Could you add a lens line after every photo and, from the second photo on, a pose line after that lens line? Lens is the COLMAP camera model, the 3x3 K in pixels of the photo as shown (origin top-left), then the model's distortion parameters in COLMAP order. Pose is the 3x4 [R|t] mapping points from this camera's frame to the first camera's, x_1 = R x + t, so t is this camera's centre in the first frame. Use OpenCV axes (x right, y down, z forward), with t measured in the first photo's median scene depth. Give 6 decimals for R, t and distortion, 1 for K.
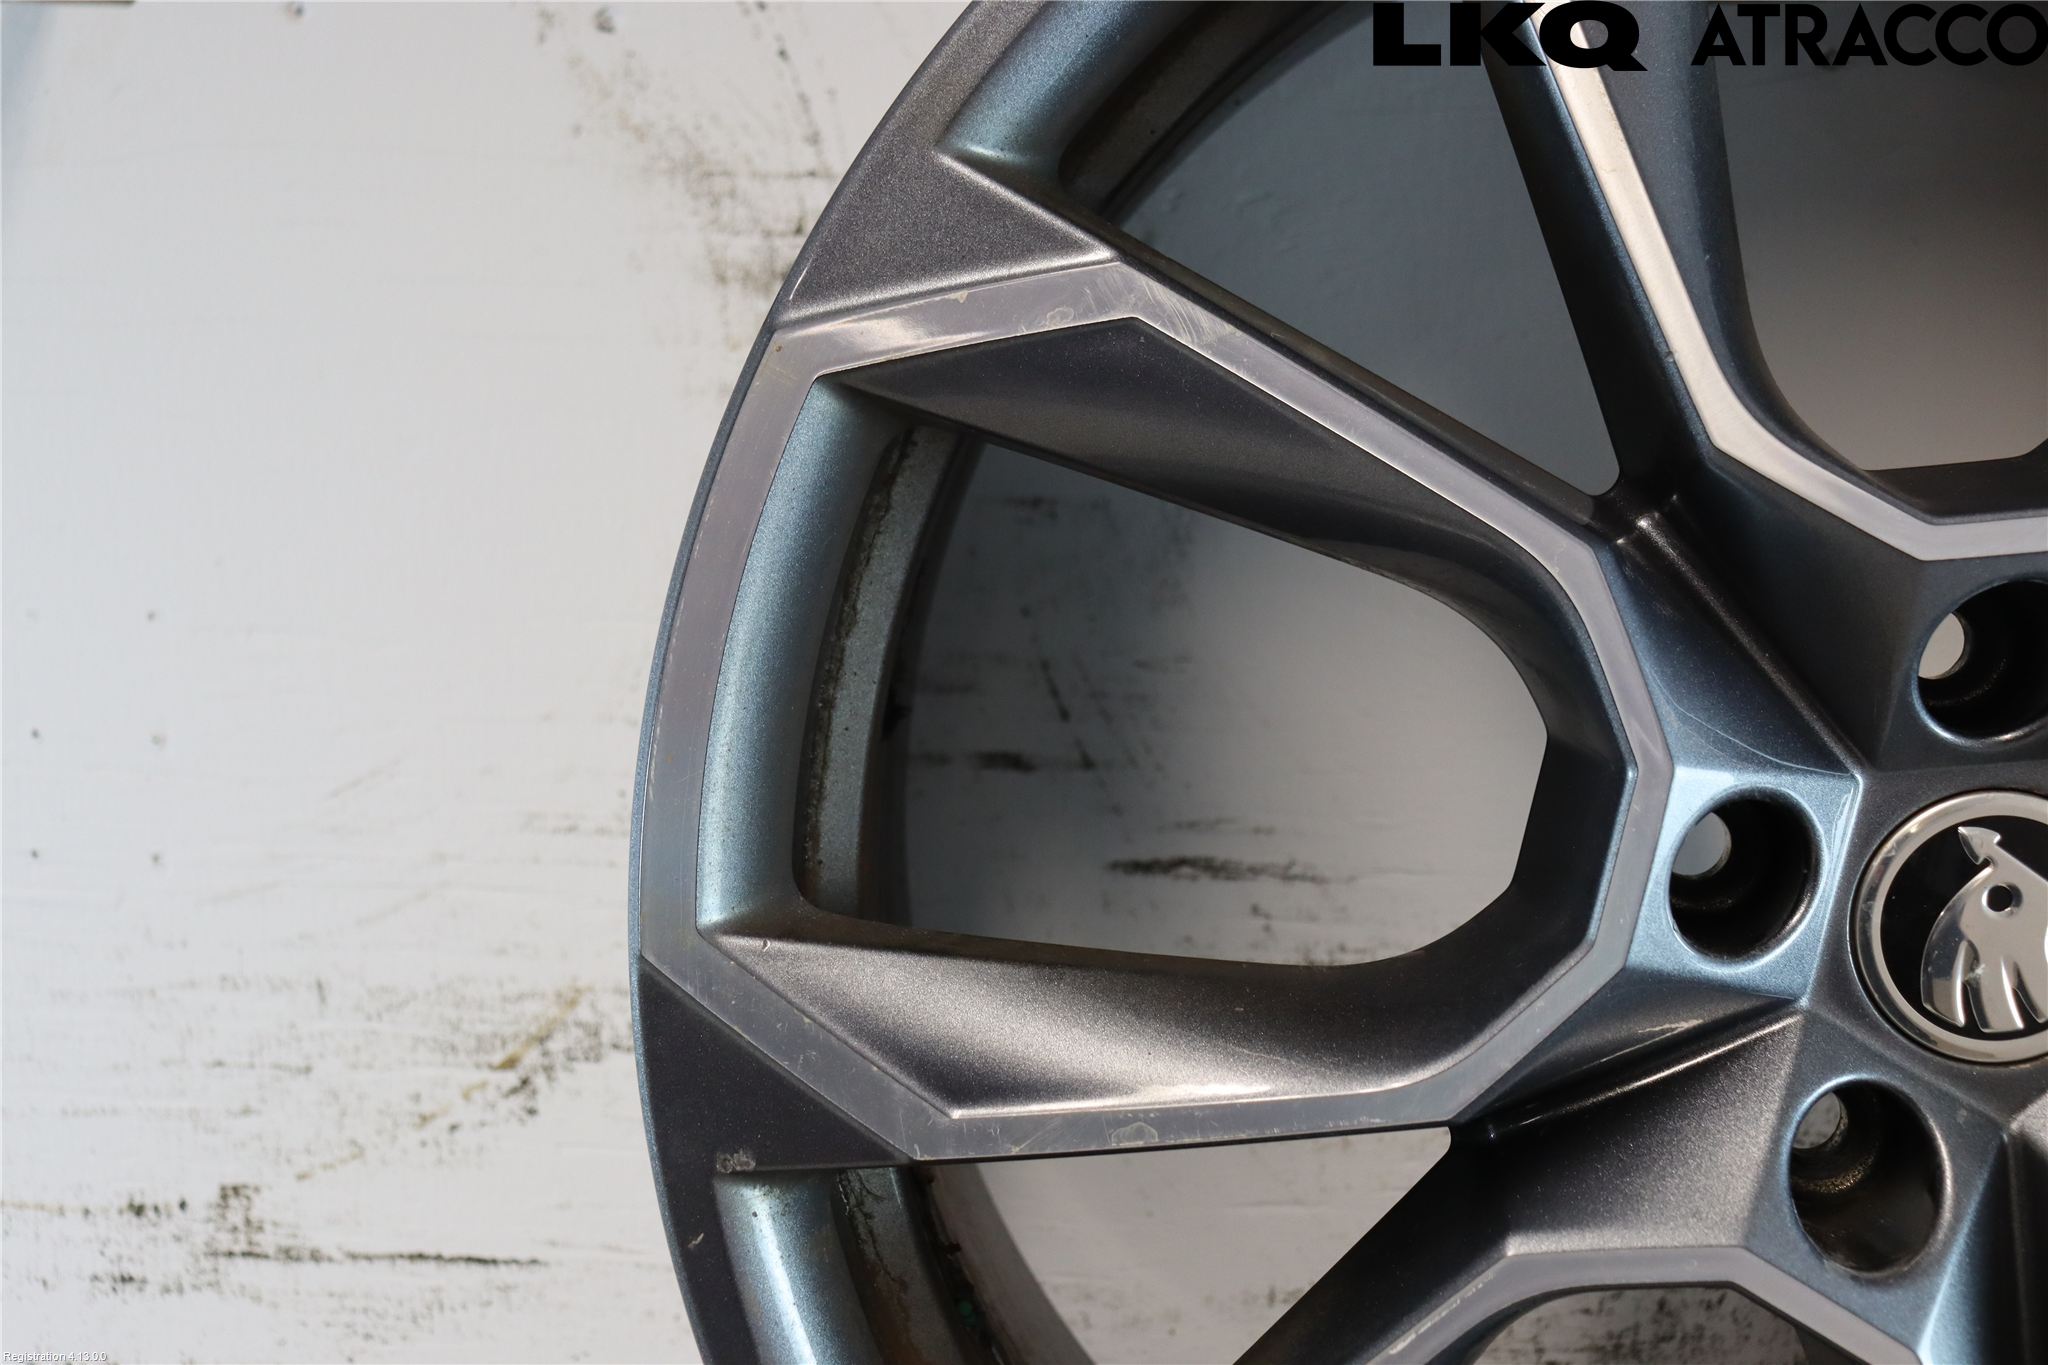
lens RADIAL K [[2557.5, 0, 1024.0], [0, 2557.5, 682.5], [0, 0, 1]] dist [-0.075533, 0.313090]
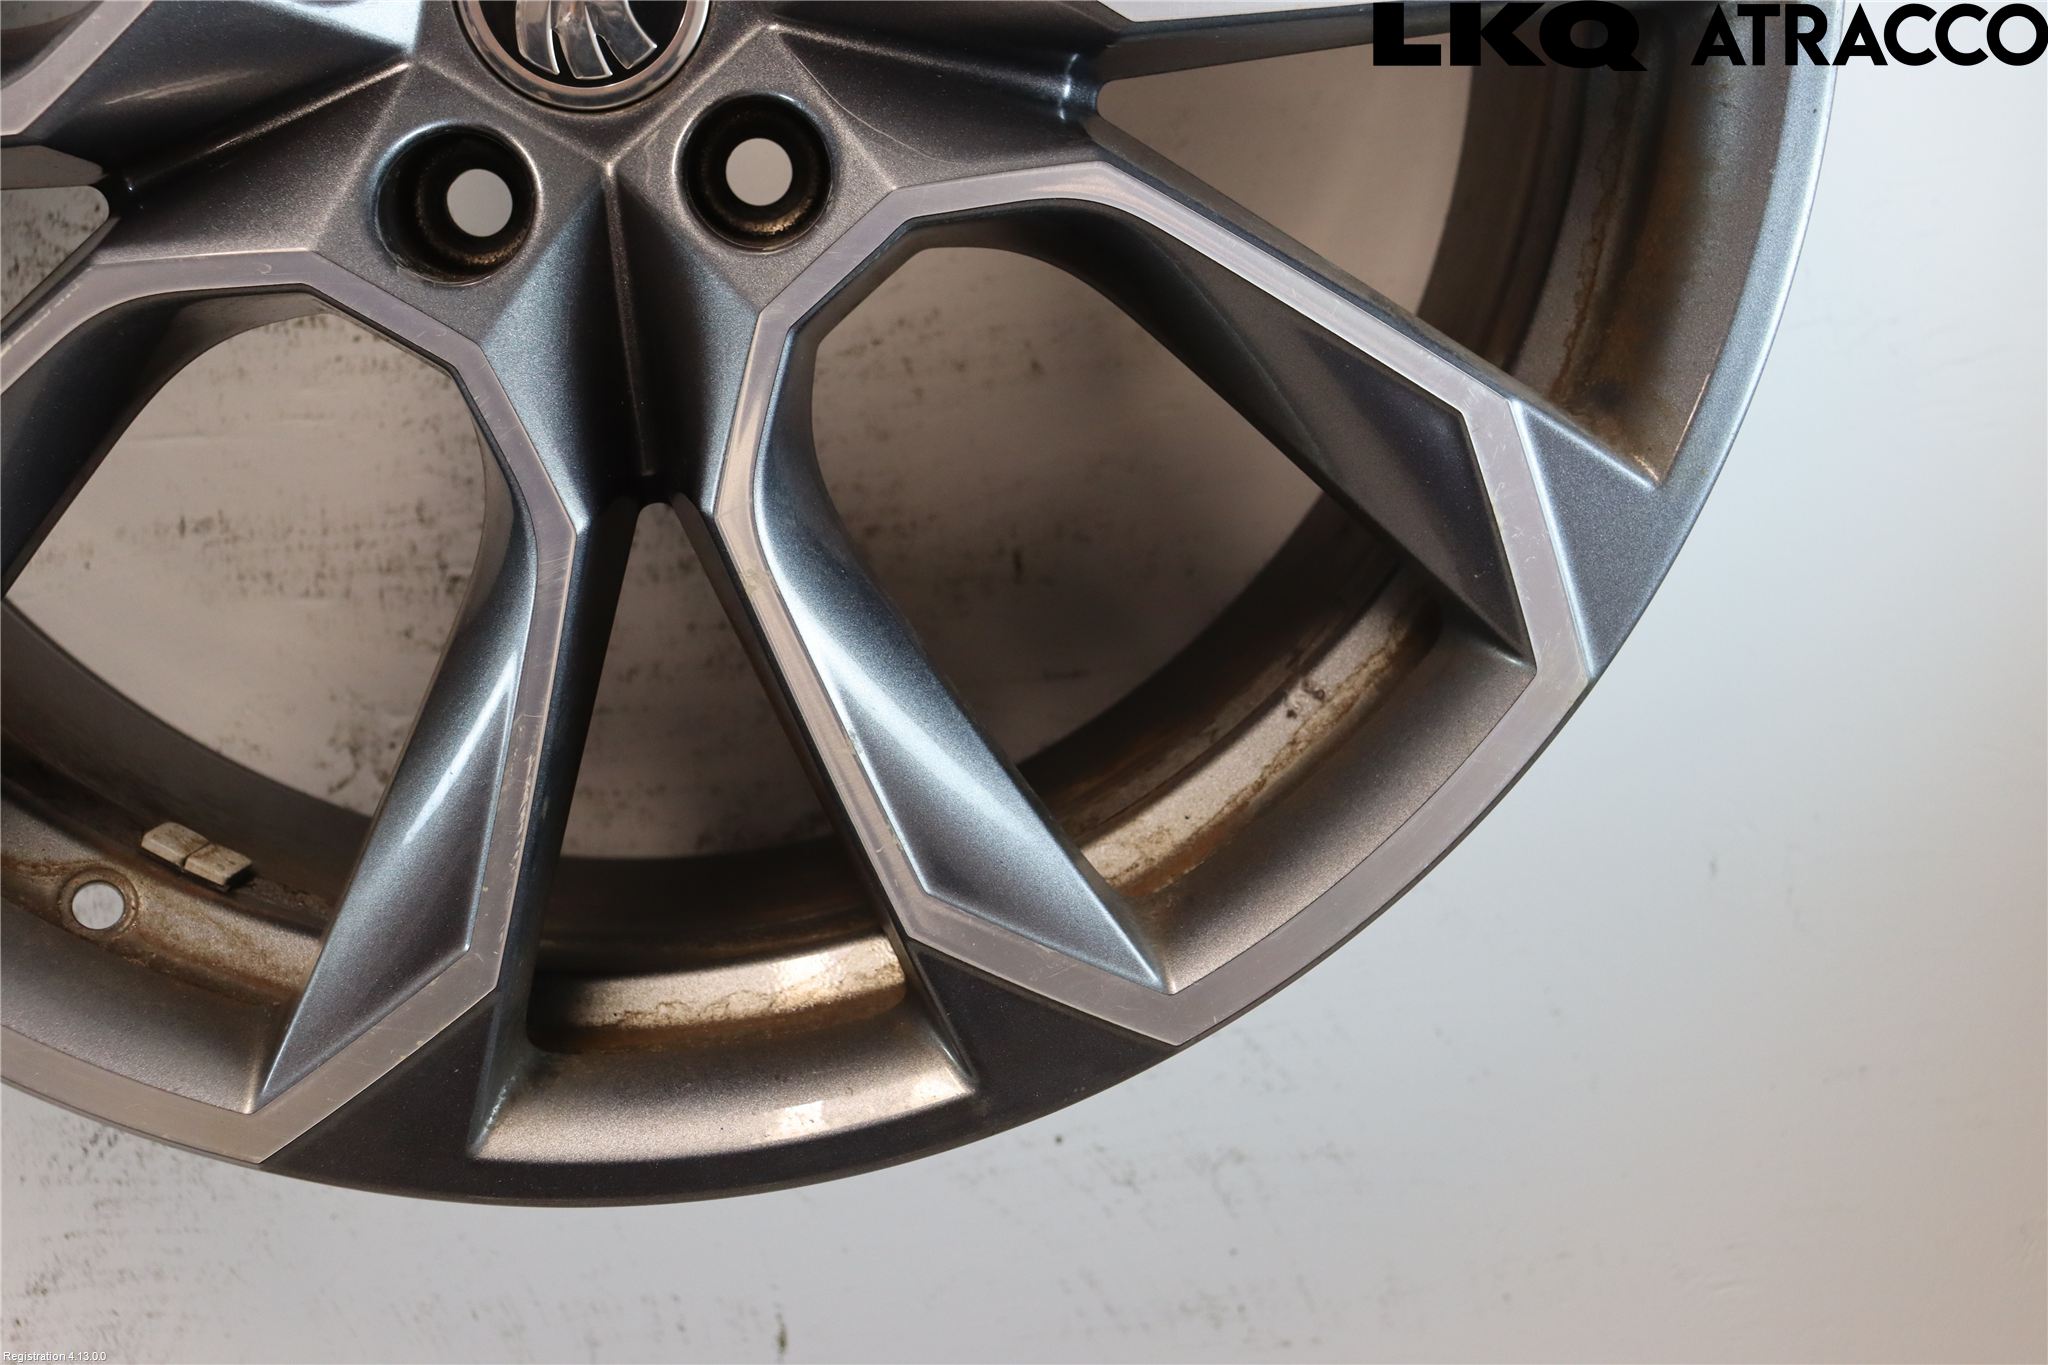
lens RADIAL K [[2557.5, 0, 1024.0], [0, 2557.5, 682.5], [0, 0, 1]] dist [-0.075533, 0.313090]
pose [[0.984554, -0.045346, 0.169109, 0.369943], [0.024478, 0.992042, 0.123503, 0.264108], [-0.173364, -0.117456, 0.977829, -0.127775]]
